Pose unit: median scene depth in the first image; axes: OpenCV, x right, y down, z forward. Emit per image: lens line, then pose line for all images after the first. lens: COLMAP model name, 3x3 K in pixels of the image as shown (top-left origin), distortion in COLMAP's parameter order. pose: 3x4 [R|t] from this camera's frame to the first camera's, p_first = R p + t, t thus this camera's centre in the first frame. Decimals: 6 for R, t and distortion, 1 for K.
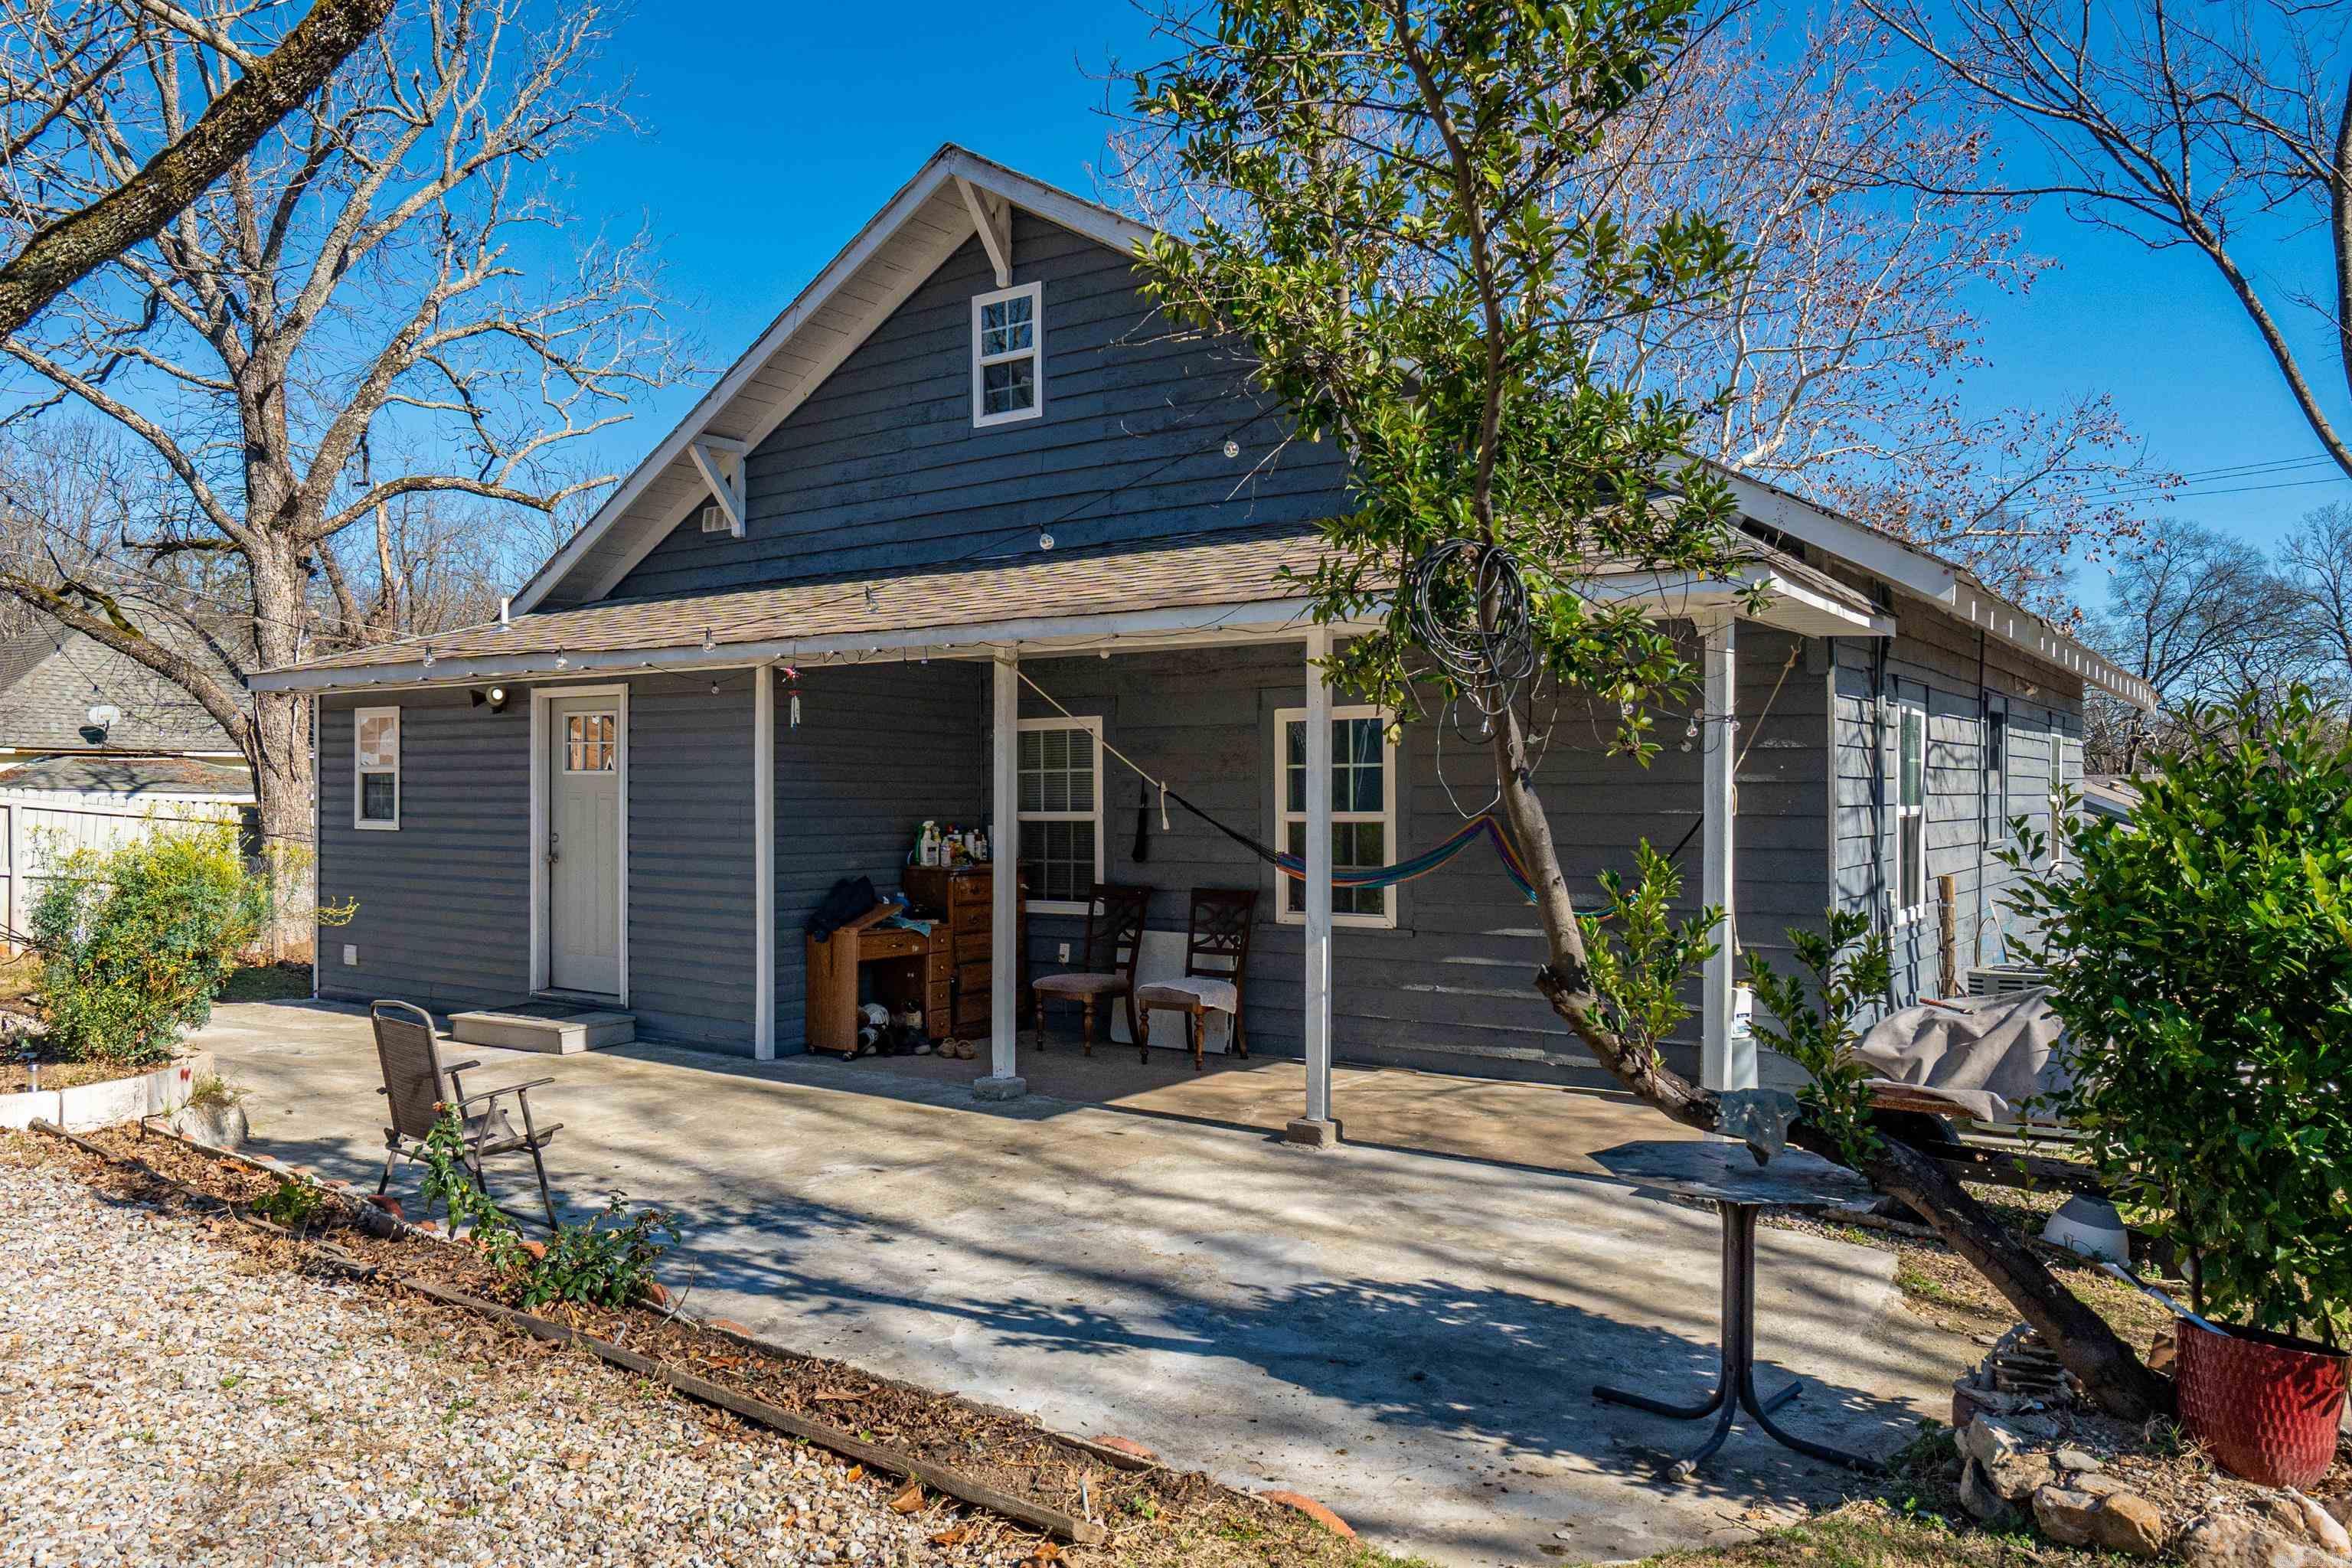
lens RADIAL K [[1658.2, 0, 1177.7], [0, 1658.2, 793.7], [0, 0, 1]] dist [-0.007723, -0.005502]
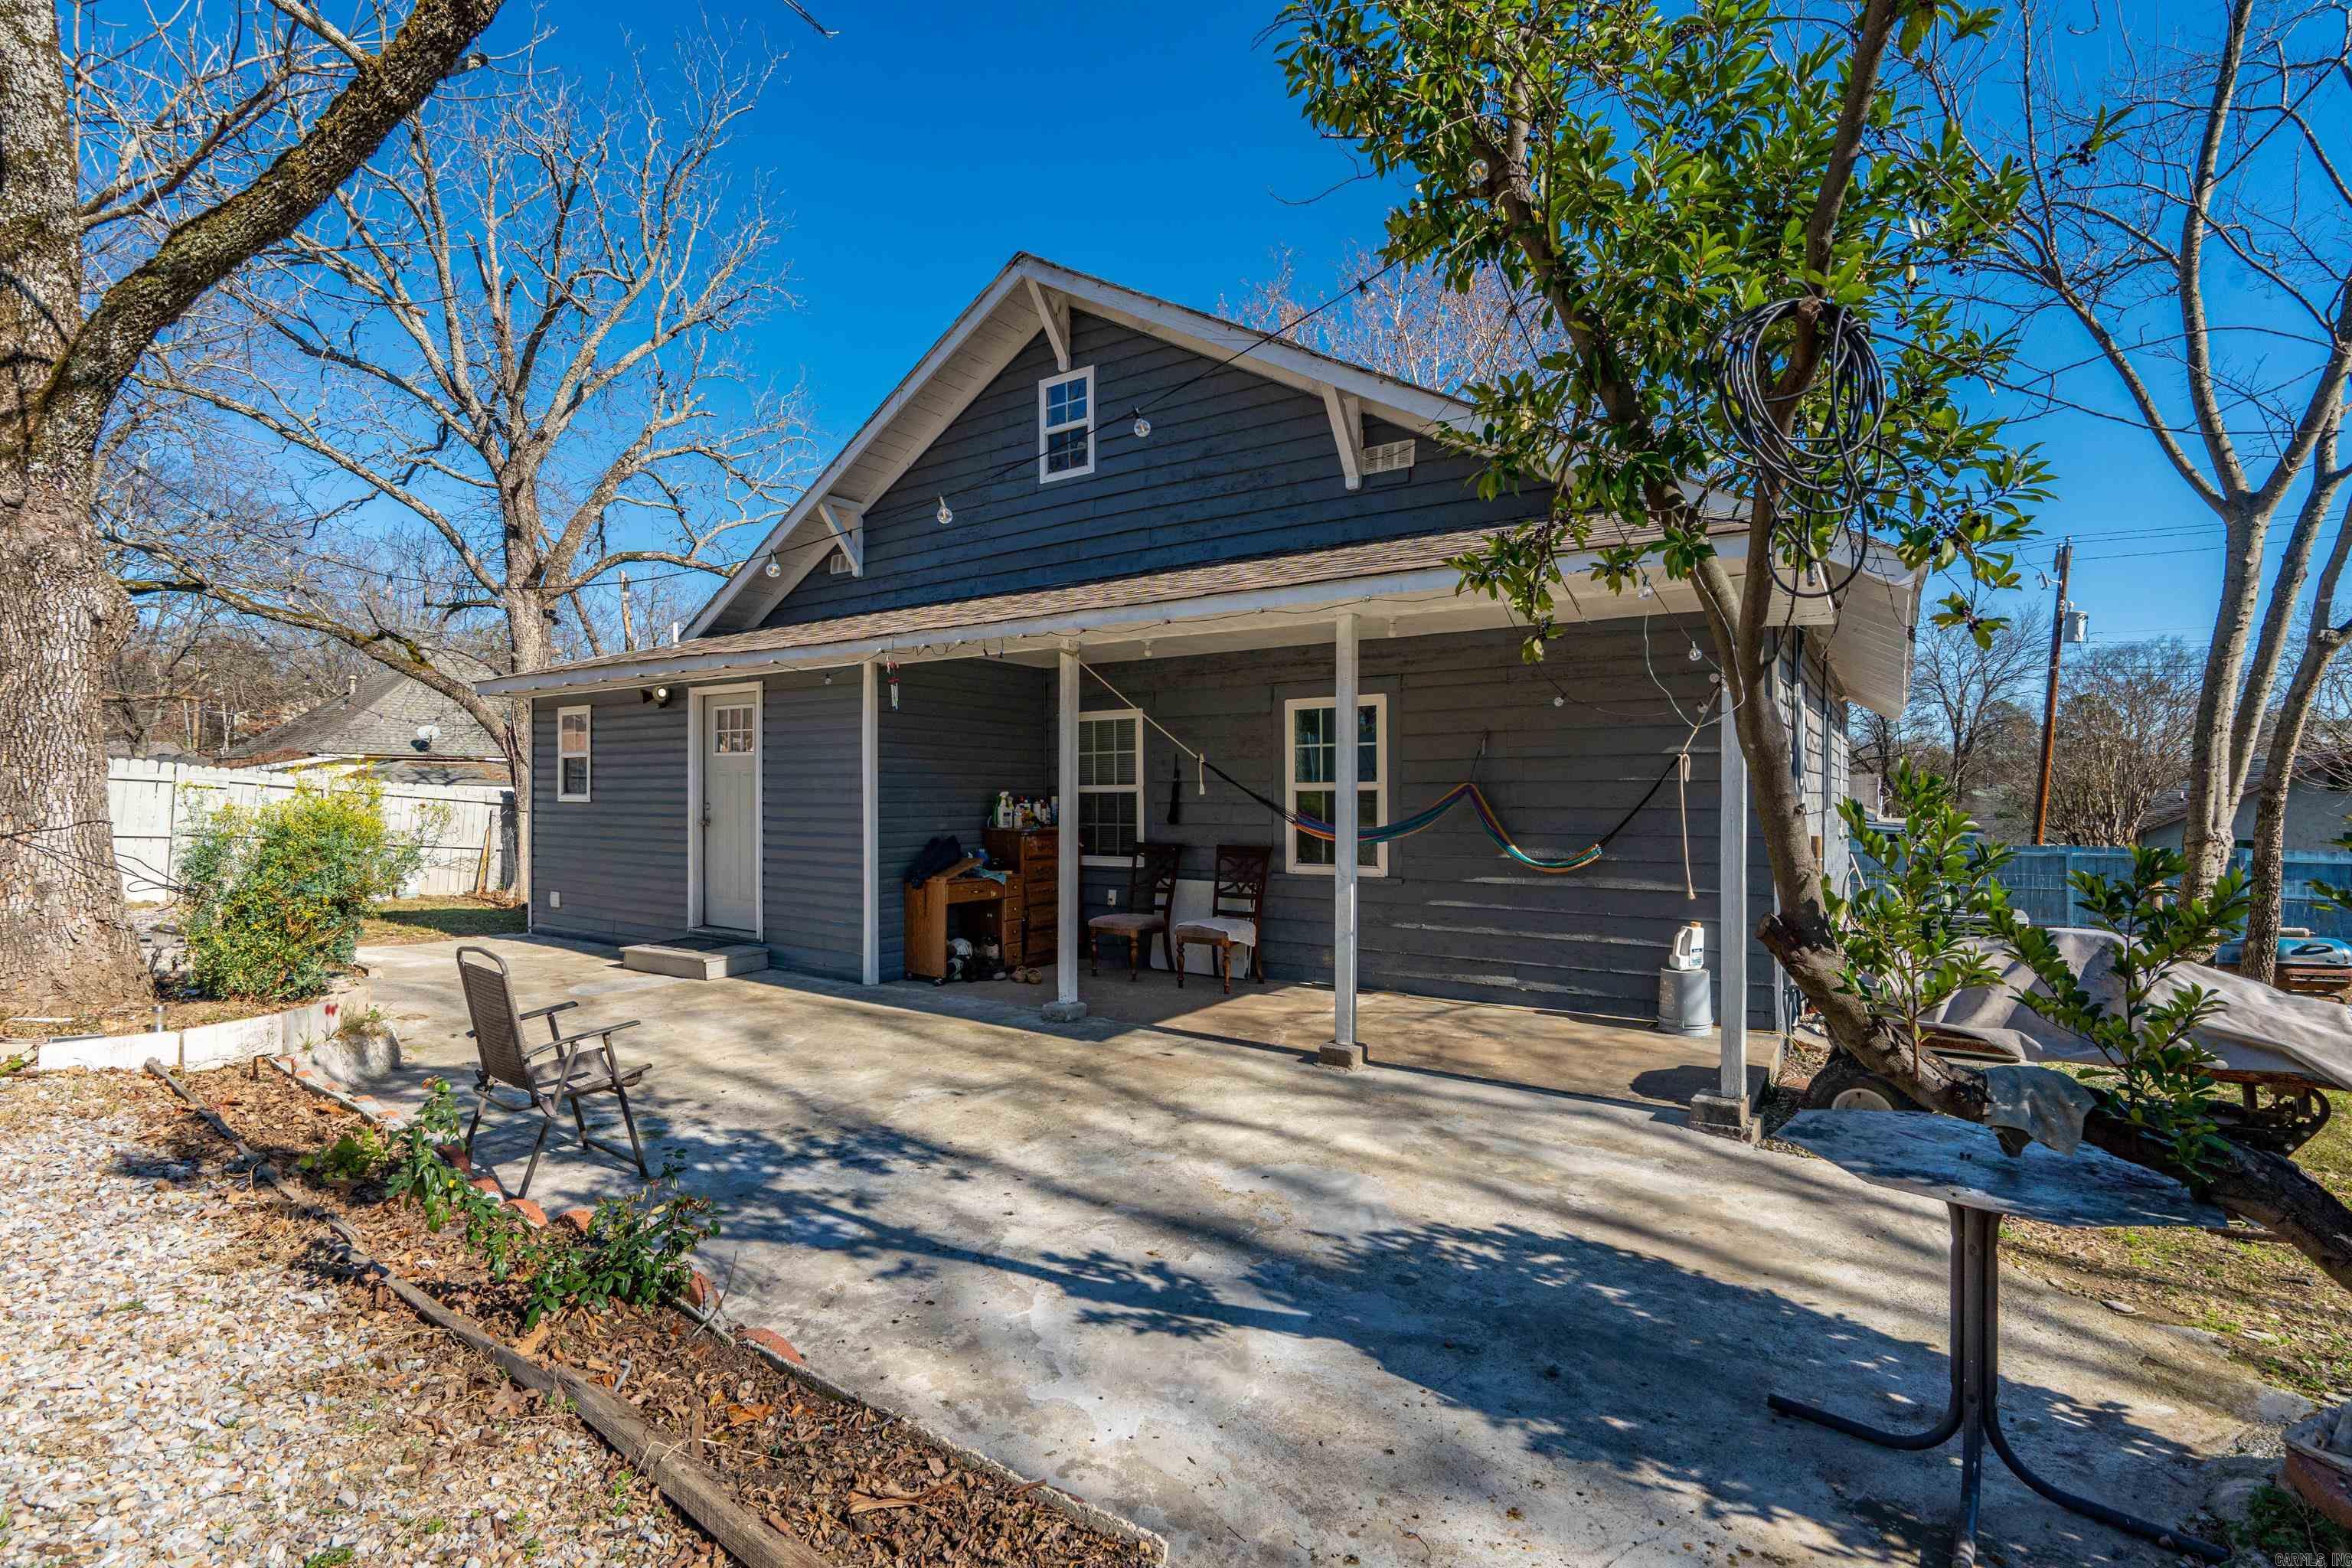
lens RADIAL K [[1077.3, 0, 1174.3], [0, 1077.3, 785.4], [0, 0, 1]] dist [-0.004467, 0.002469]
pose [[0.999967, -0.000200, 0.008116, -0.035703], [0.000252, 0.999979, -0.006481, 0.021016], [-0.008114, 0.006483, 0.999946, 0.232667]]
